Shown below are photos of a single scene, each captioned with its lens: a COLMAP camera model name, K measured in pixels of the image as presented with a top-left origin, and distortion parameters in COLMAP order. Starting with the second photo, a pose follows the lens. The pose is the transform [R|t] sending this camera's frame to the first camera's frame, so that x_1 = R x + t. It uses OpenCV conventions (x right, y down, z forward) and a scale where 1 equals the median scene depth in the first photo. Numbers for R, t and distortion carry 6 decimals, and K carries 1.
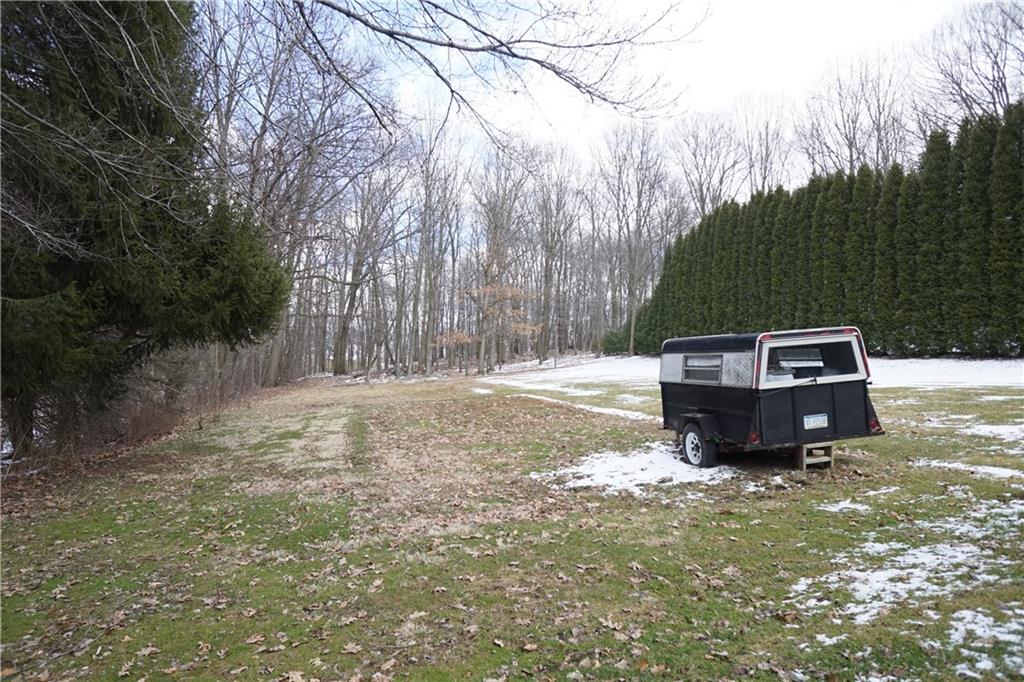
lens RADIAL K [[685.4, 0, 512.2], [0, 685.4, 340.9], [0, 0, 1]] dist [-0.006534, -0.001781]
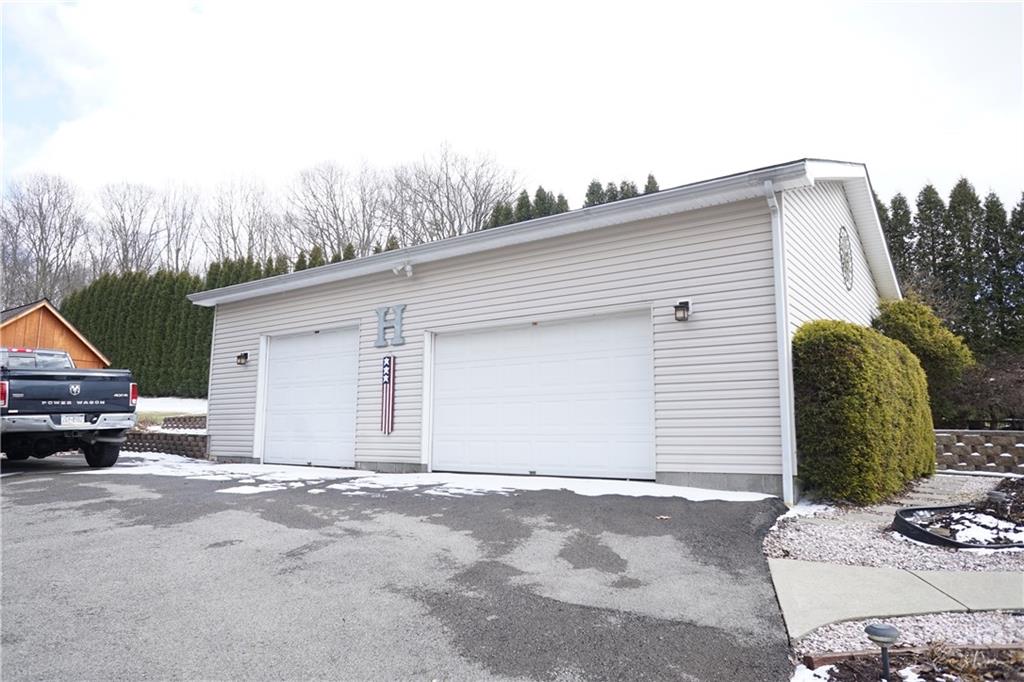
lens RADIAL K [[685.4, 0, 511.5], [0, 685.4, 342.3], [0, 0, 1]] dist [-0.006534, -0.001781]
pose [[0.755868, 0.074957, 0.650420, 0.077265], [-0.042636, 0.996952, -0.065344, -0.027170], [-0.653335, 0.021660, 0.756759, -0.626752]]
